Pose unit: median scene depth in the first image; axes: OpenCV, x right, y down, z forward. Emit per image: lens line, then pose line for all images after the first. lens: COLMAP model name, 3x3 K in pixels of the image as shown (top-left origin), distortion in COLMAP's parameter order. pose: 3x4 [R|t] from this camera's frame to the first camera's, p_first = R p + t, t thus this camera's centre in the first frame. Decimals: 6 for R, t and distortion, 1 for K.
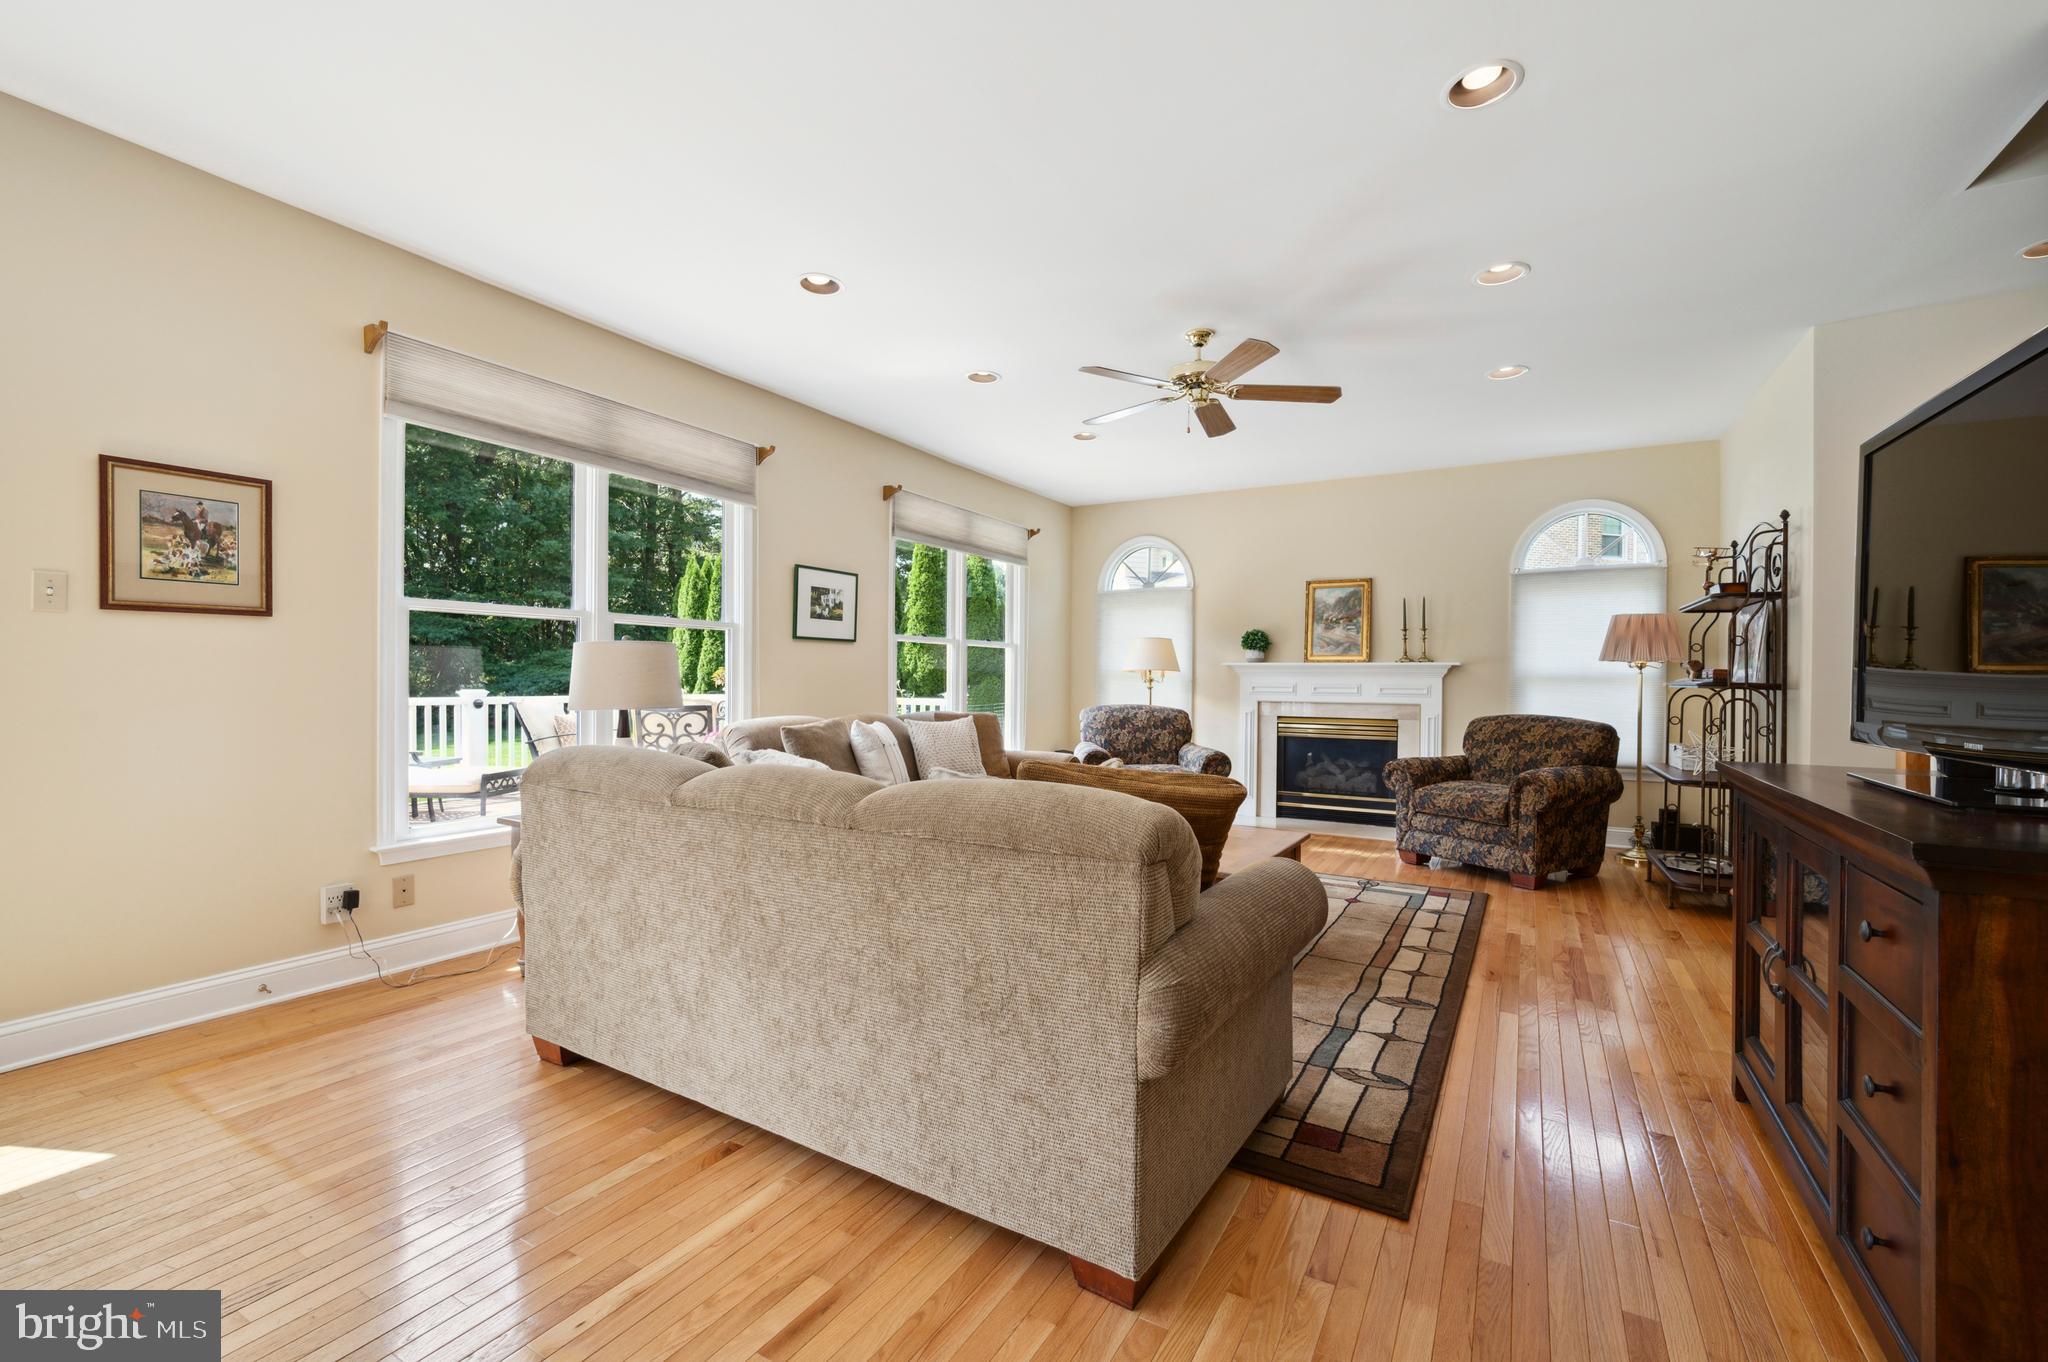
lens RADIAL K [[823.2, 0, 1059.8], [0, 823.2, 675.6], [0, 0, 1]] dist [0.000568, 0.000088]
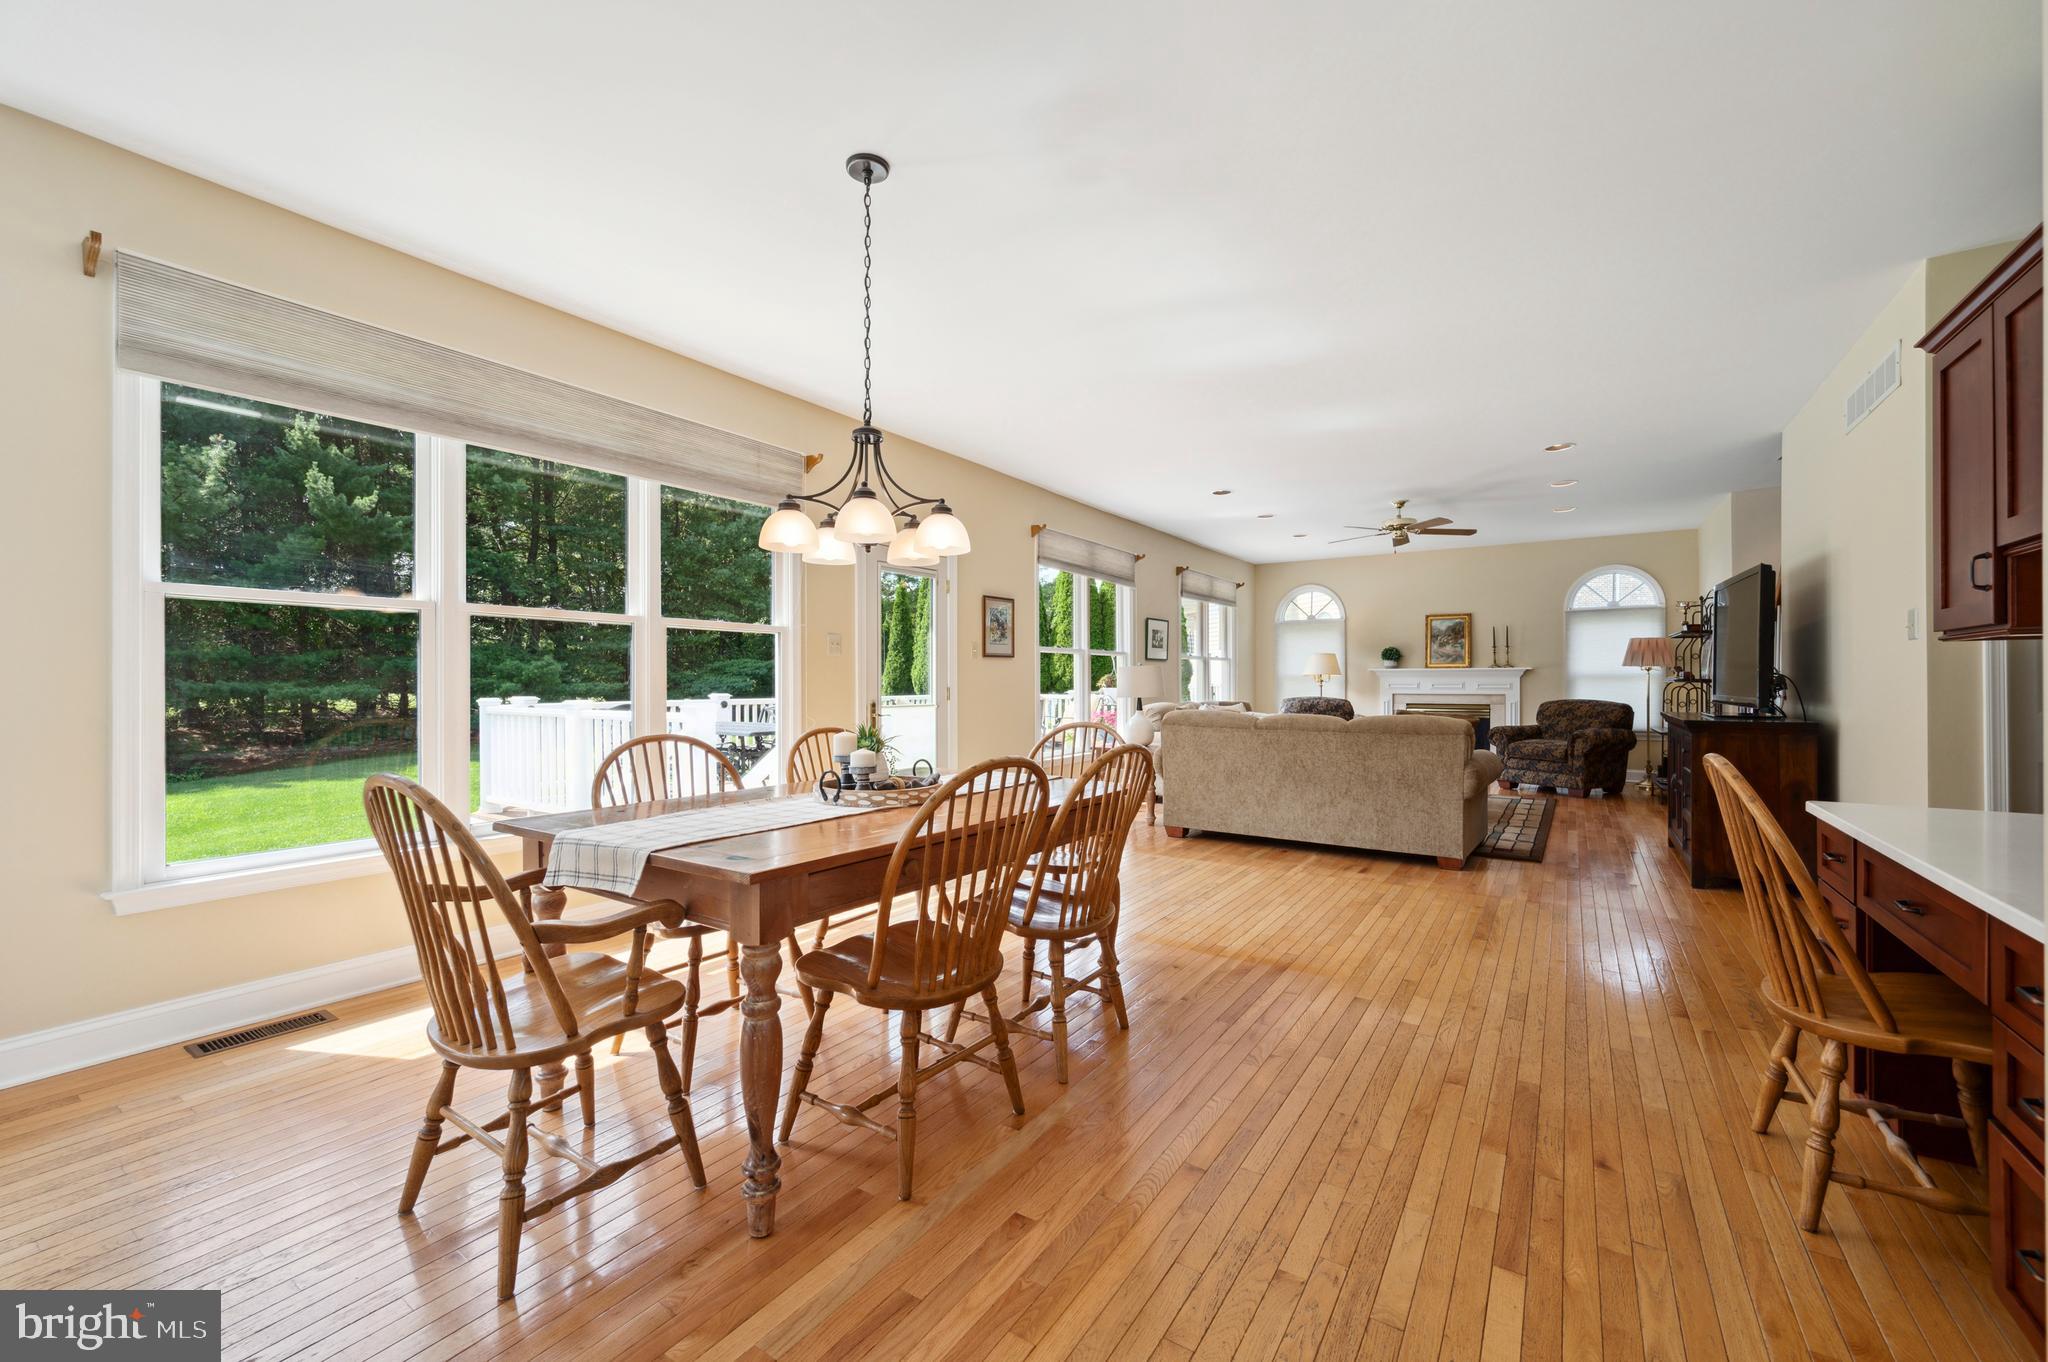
lens RADIAL K [[820.8, 0, 1034.0], [0, 820.8, 676.9], [0, 0, 1]] dist [-0.001019, -0.000196]
pose [[0.998005, -0.011011, -0.062161, -0.409511], [0.010991, 0.999939, -0.000654, -0.008269], [0.062165, -0.000030, 0.998066, -0.697601]]
